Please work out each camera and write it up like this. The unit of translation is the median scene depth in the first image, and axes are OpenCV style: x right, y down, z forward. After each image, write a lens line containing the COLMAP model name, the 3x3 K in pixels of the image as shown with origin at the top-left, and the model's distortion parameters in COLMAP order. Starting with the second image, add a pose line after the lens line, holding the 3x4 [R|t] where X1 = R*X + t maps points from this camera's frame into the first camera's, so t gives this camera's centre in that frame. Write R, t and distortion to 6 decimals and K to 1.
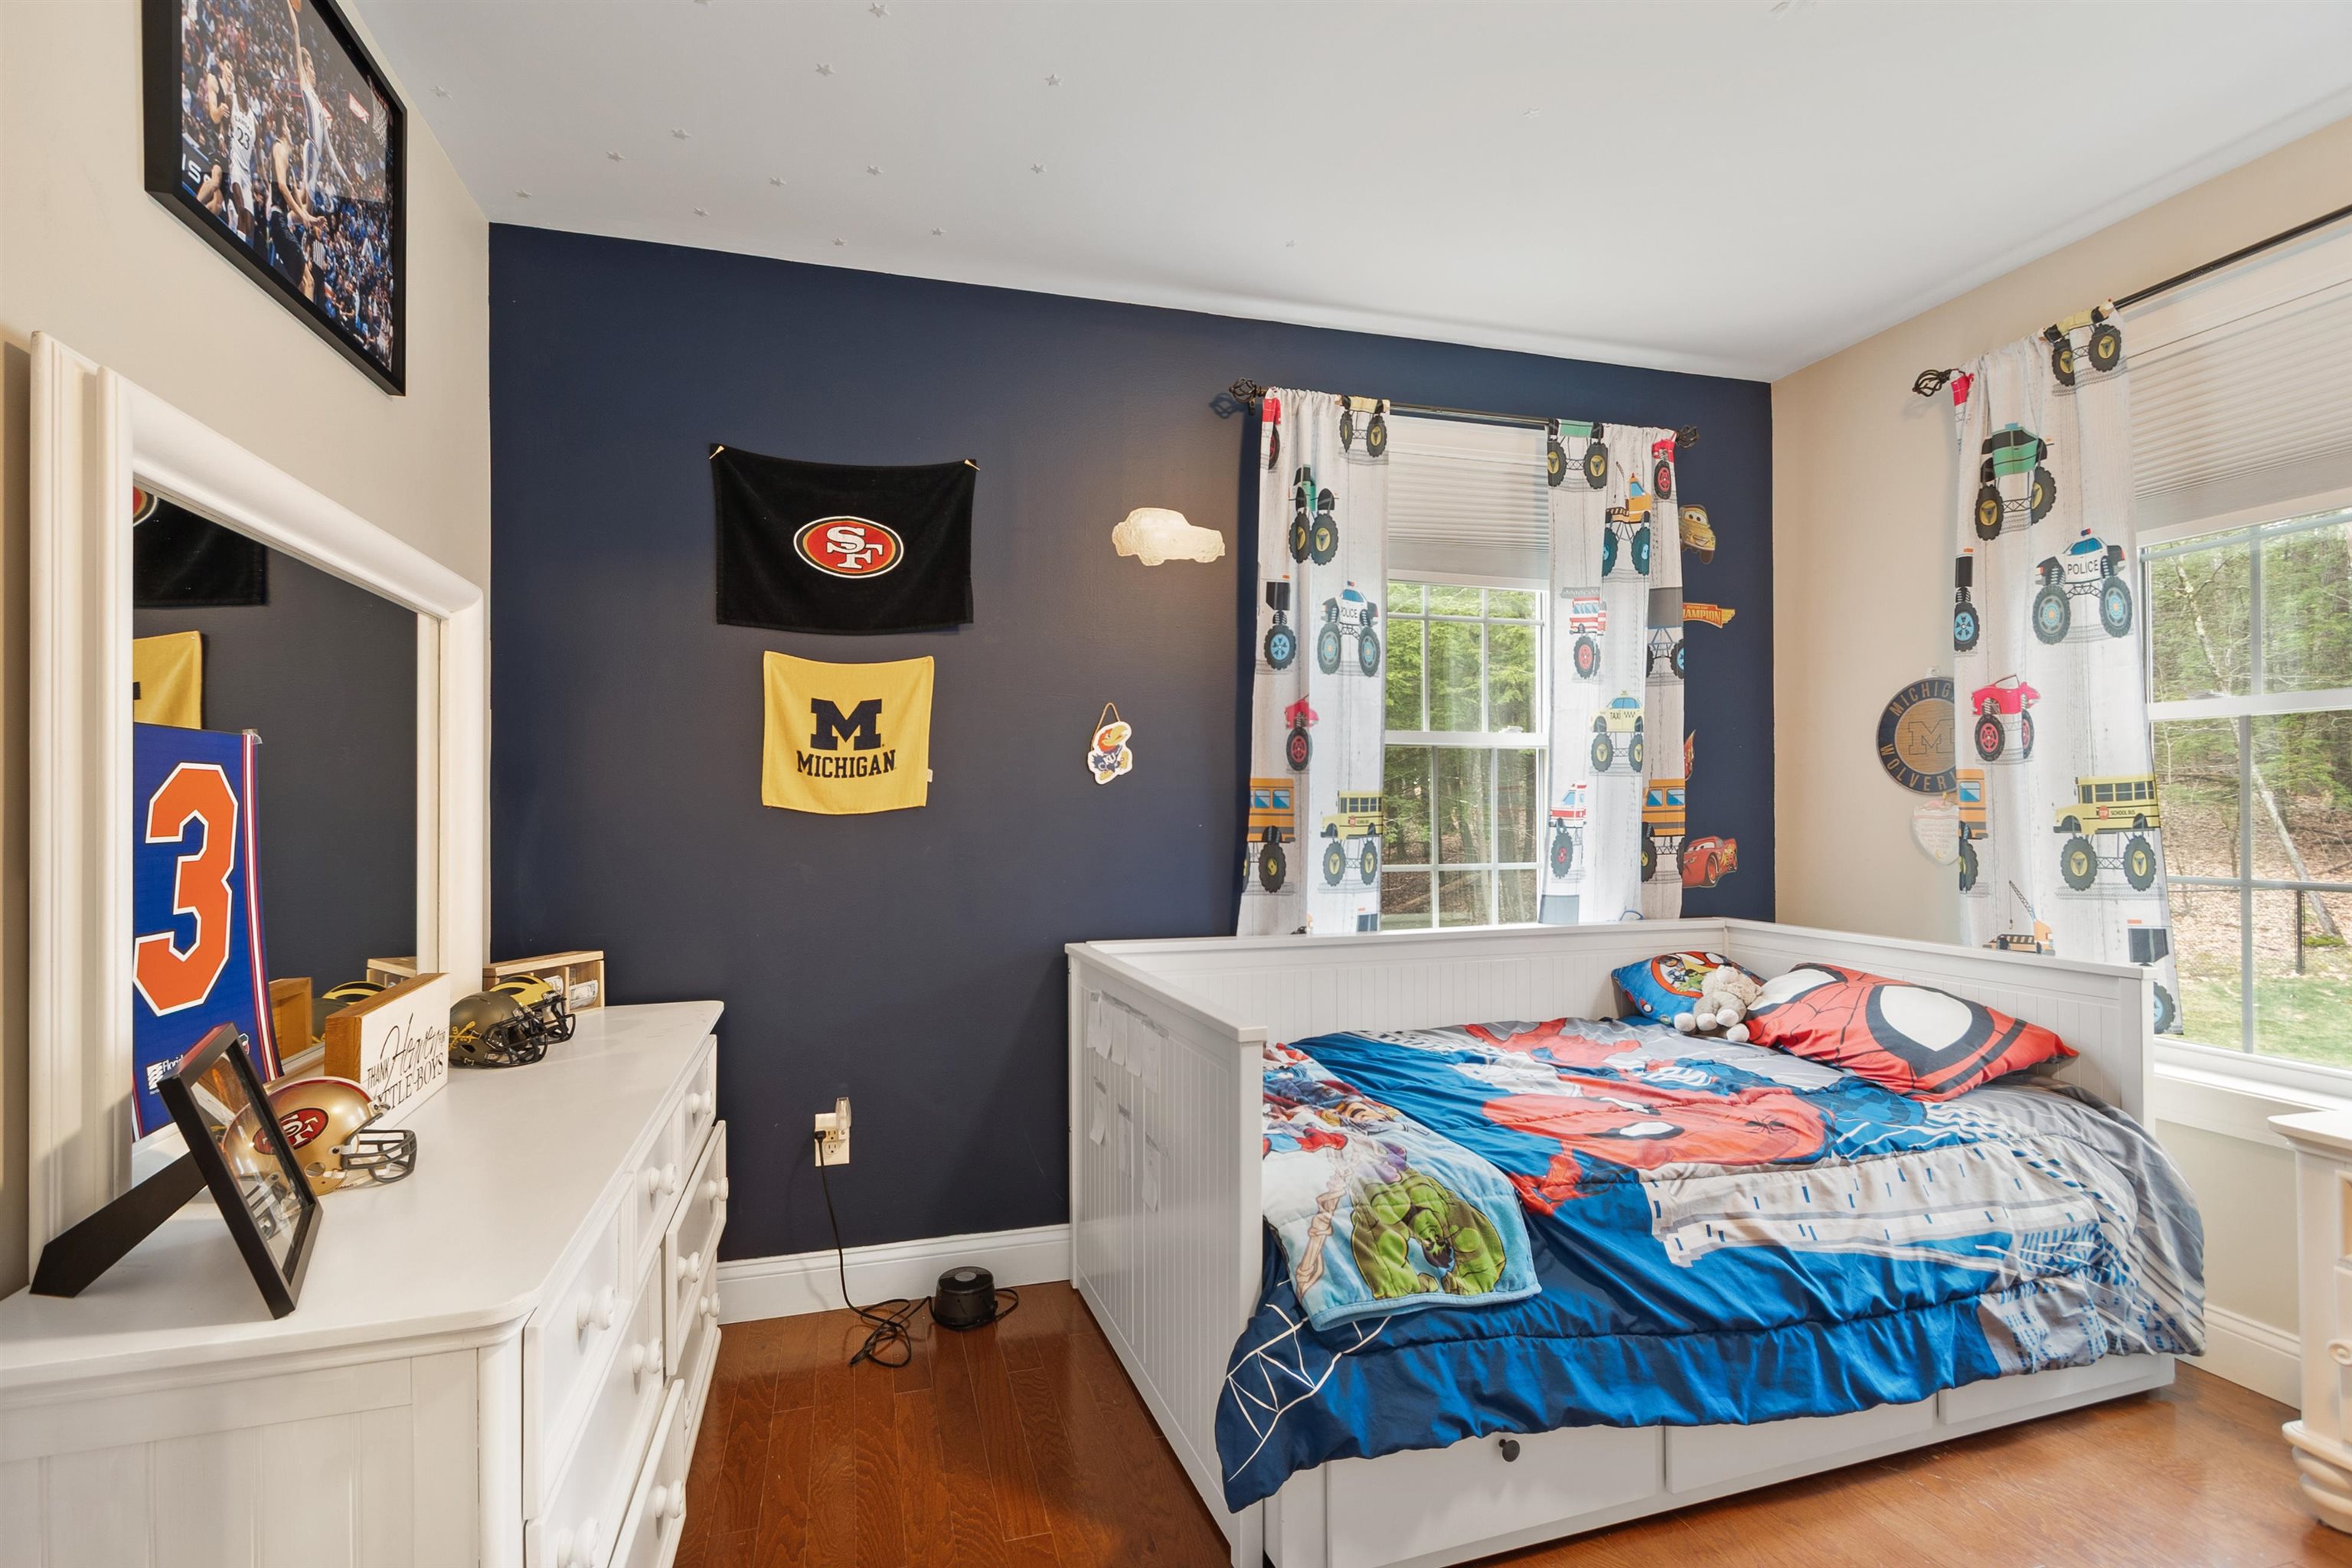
lens RADIAL K [[1092.2, 0, 1177.6], [0, 1092.2, 793.0], [0, 0, 1]] dist [0.009221, -0.002344]
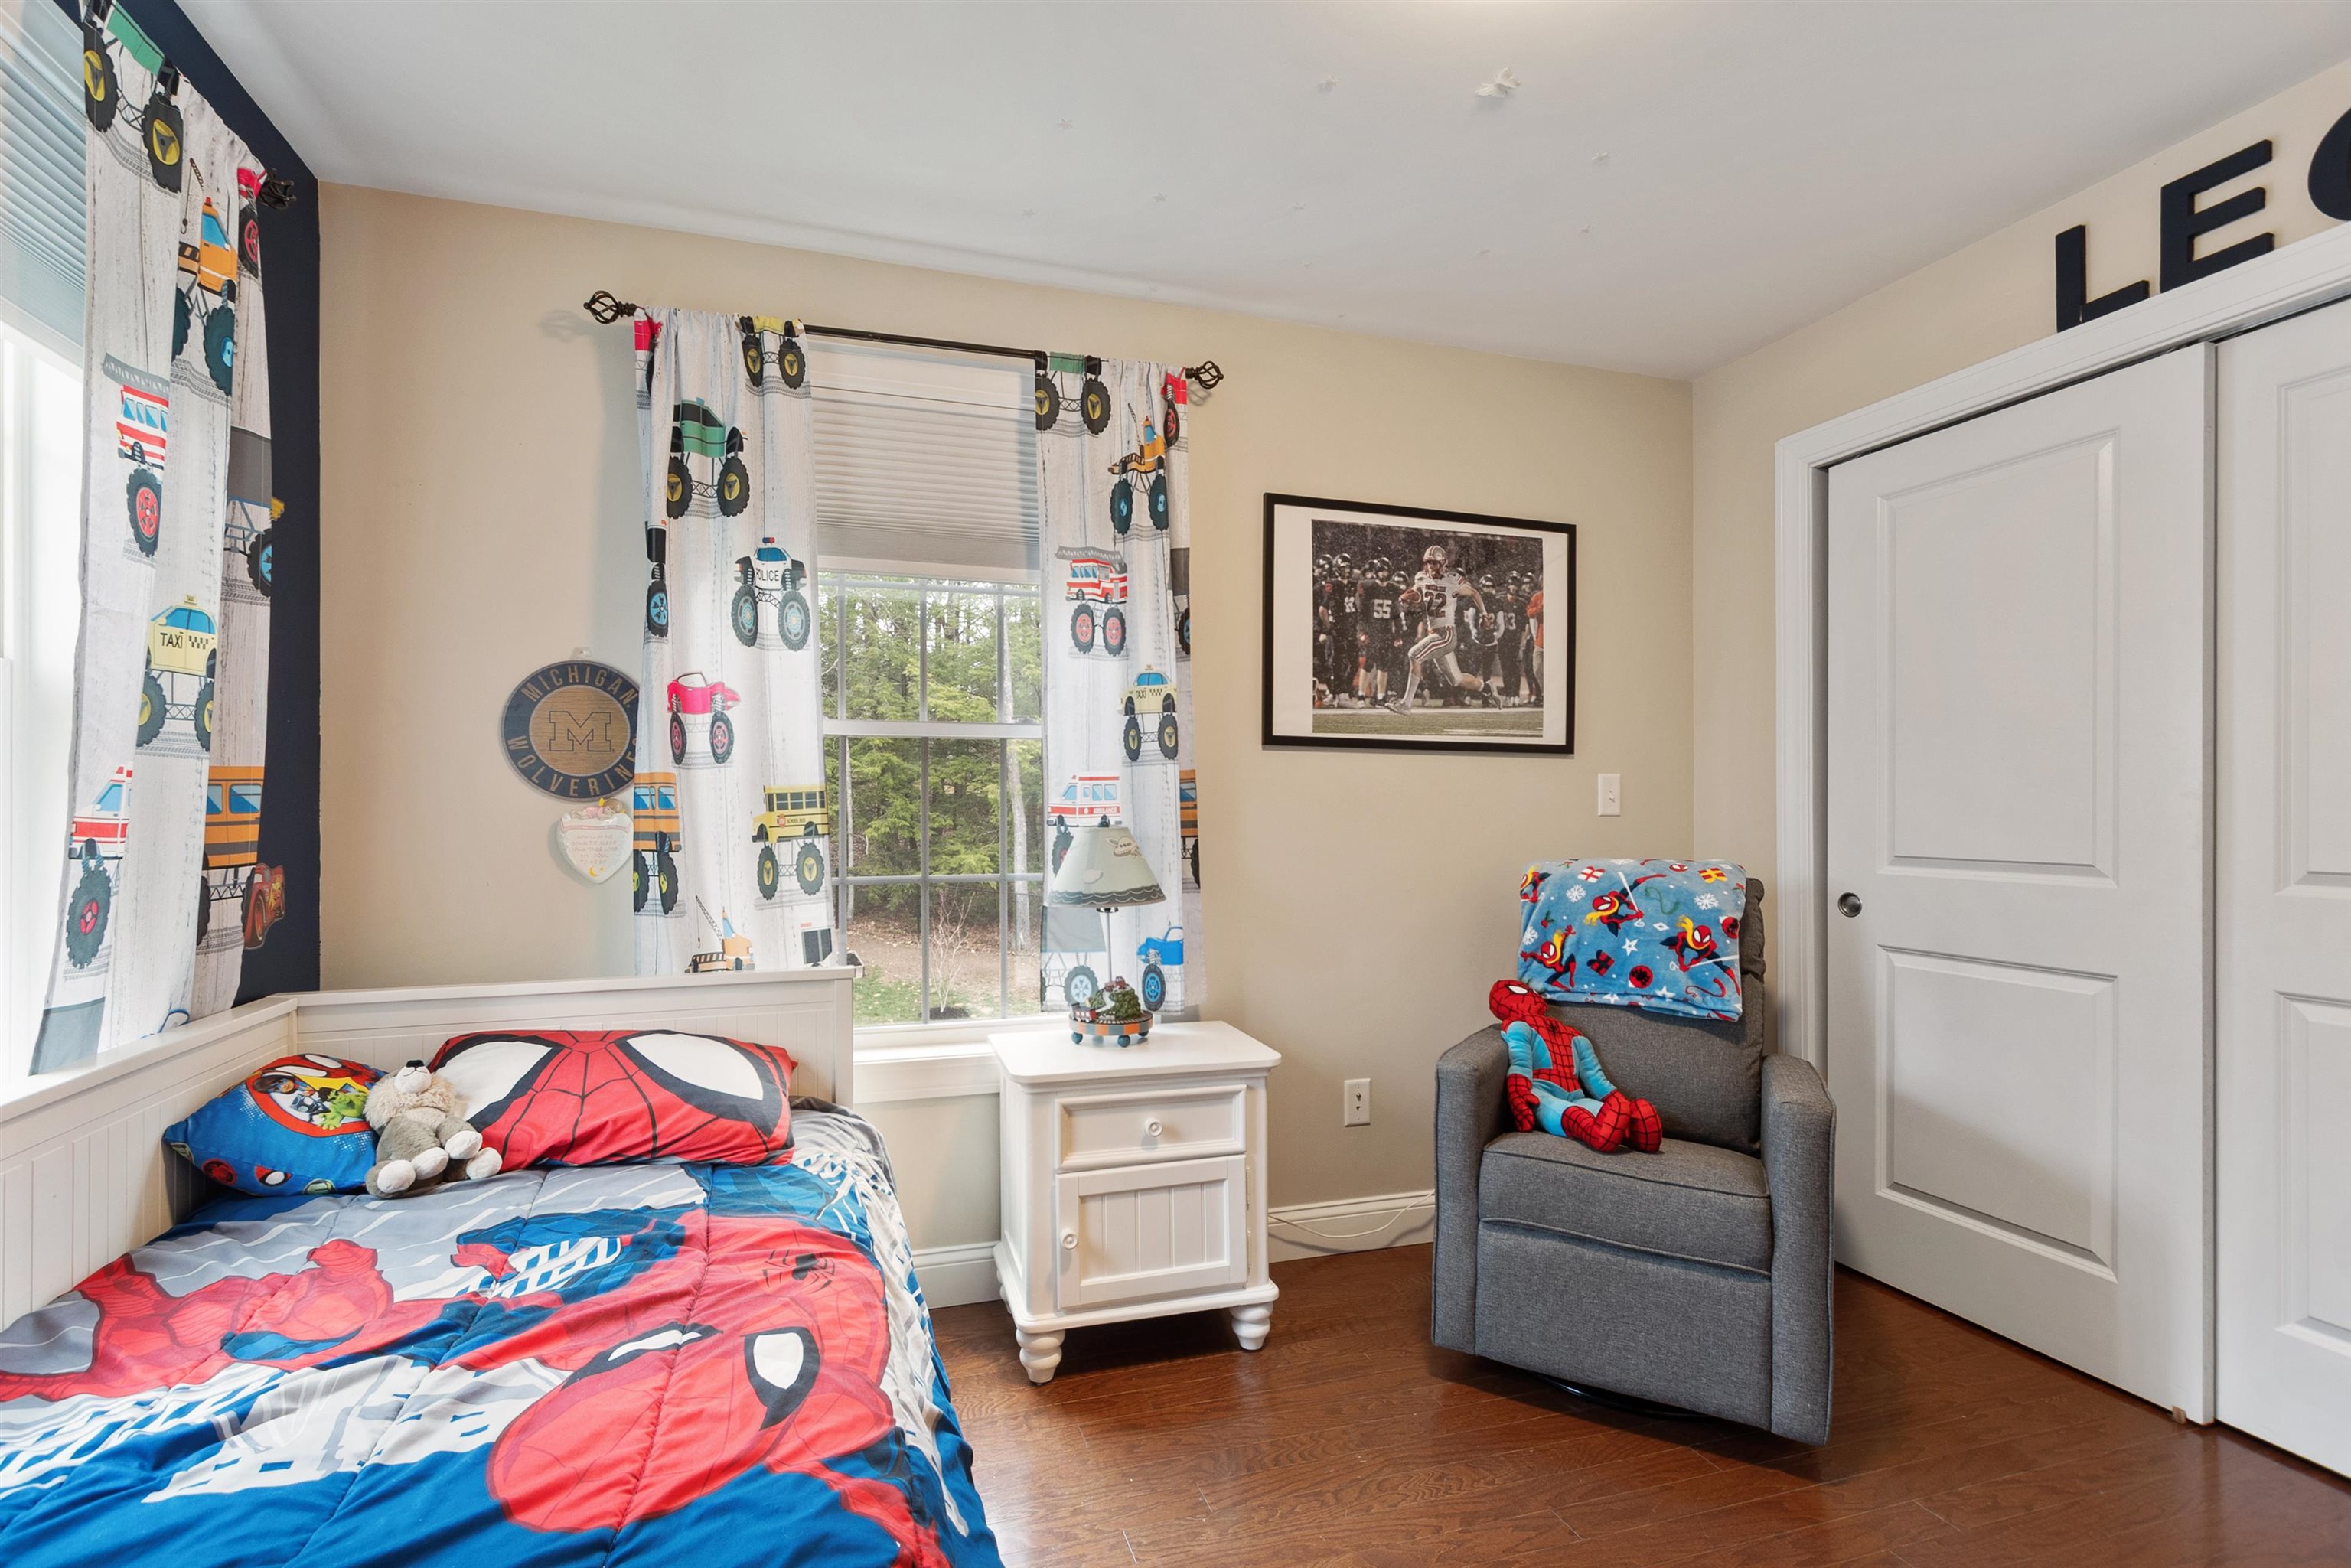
lens RADIAL K [[1030.2, 0, 1179.6], [0, 1030.2, 807.1], [0, 0, 1]] dist [0.003924, -0.000733]
pose [[0.012058, 0.007166, 0.999902, -0.100196], [-0.014362, 0.999872, -0.006993, 0.006139], [-0.999824, -0.014276, 0.012159, 0.596596]]
